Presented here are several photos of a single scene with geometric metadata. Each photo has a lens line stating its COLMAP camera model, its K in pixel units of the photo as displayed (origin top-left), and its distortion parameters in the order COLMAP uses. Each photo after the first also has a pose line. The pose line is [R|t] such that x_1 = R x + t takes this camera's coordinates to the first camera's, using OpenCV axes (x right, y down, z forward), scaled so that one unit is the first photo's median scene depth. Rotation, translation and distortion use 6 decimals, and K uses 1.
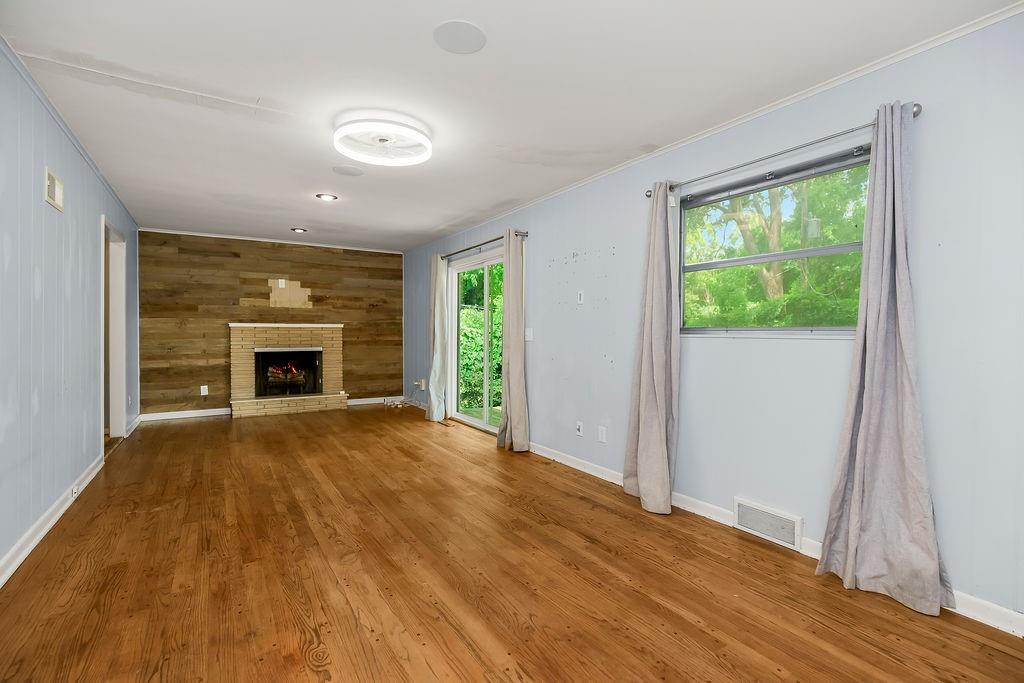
lens RADIAL K [[473.3, 0, 499.6], [0, 473.3, 339.3], [0, 0, 1]] dist [-0.008711, 0.003594]
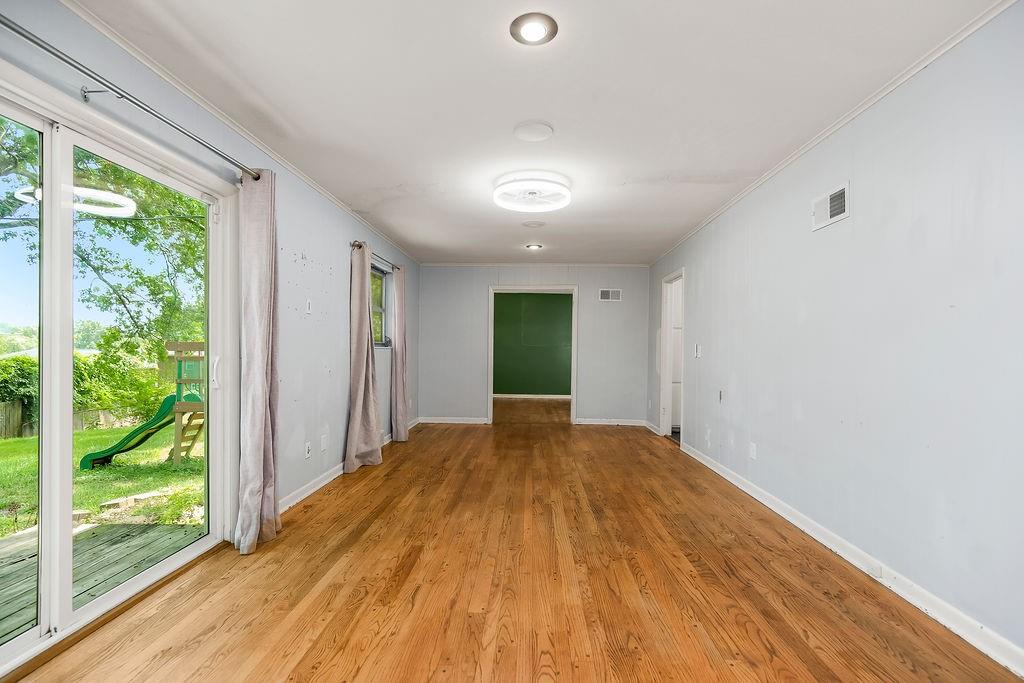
lens RADIAL K [[473.3, 0, 516.3], [0, 473.3, 349.2], [0, 0, 1]] dist [-0.008711, 0.003594]
pose [[-0.840521, -0.013811, 0.541603, -0.419834], [-0.005928, 0.999850, 0.016296, -0.015678], [-0.541746, 0.010487, -0.840477, 0.979684]]
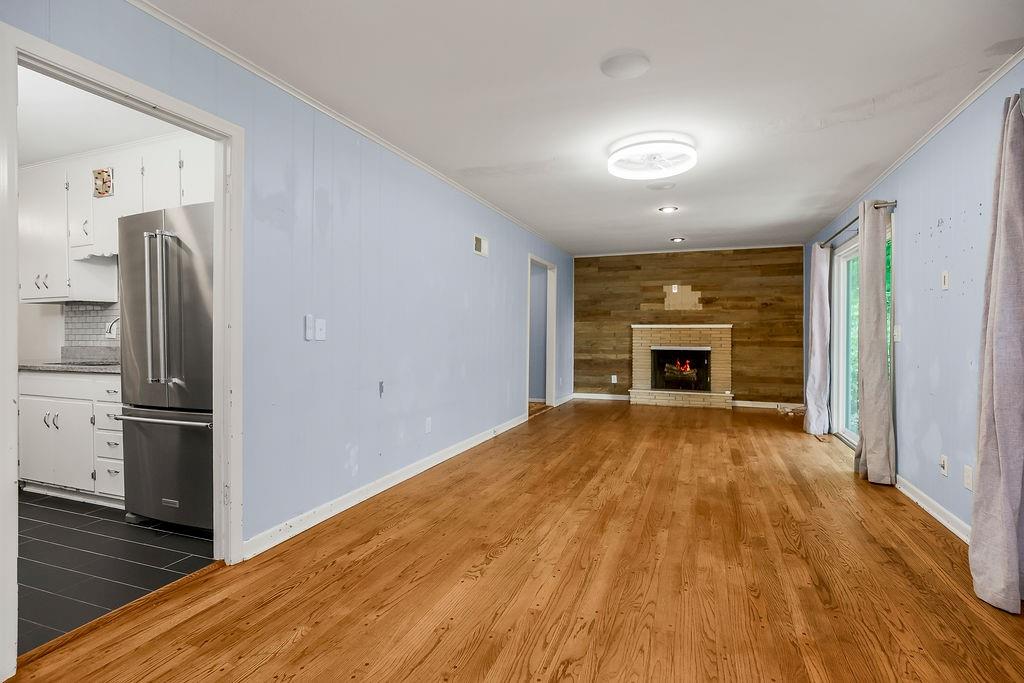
lens RADIAL K [[473.3, 0, 526.0], [0, 473.3, 330.6], [0, 0, 1]] dist [-0.008711, 0.003594]
pose [[0.623521, -0.004158, -0.781796, 0.208708], [-0.014405, 0.999755, -0.016806, 0.004819], [0.781674, 0.021741, 0.623308, 0.039852]]
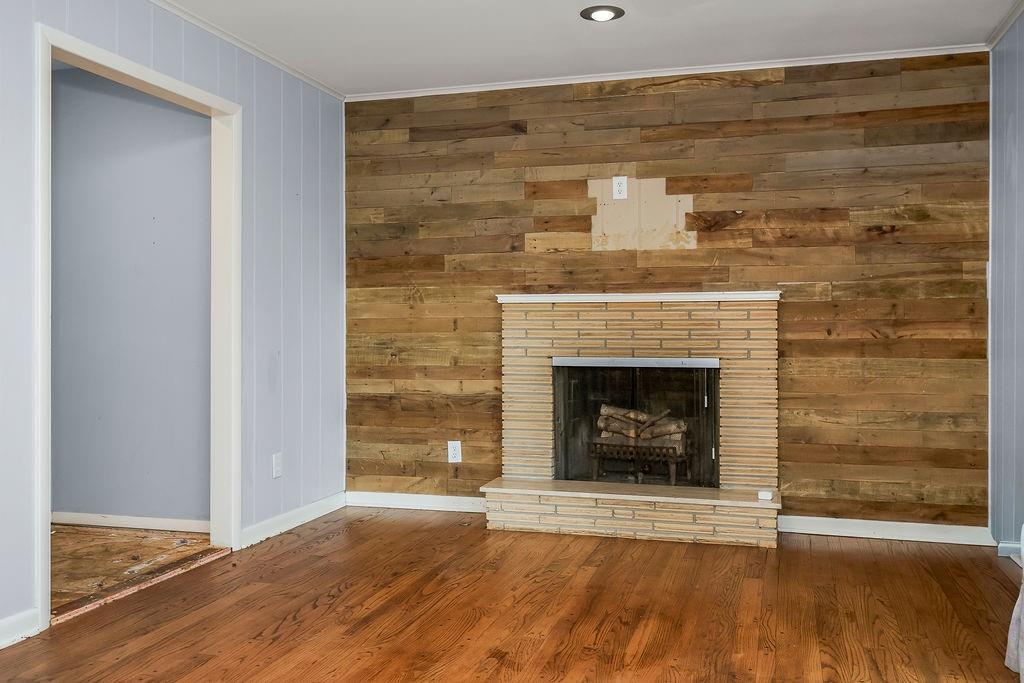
lens RADIAL K [[889.2, 0, 515.4], [0, 889.2, 340.0], [0, 0, 1]] dist [0.020797, -0.010765]
pose [[0.679199, 0.008529, -0.733905, 0.008367], [-0.008199, 0.999958, 0.004034, 0.002359], [0.733908, 0.003277, 0.679241, 0.499304]]
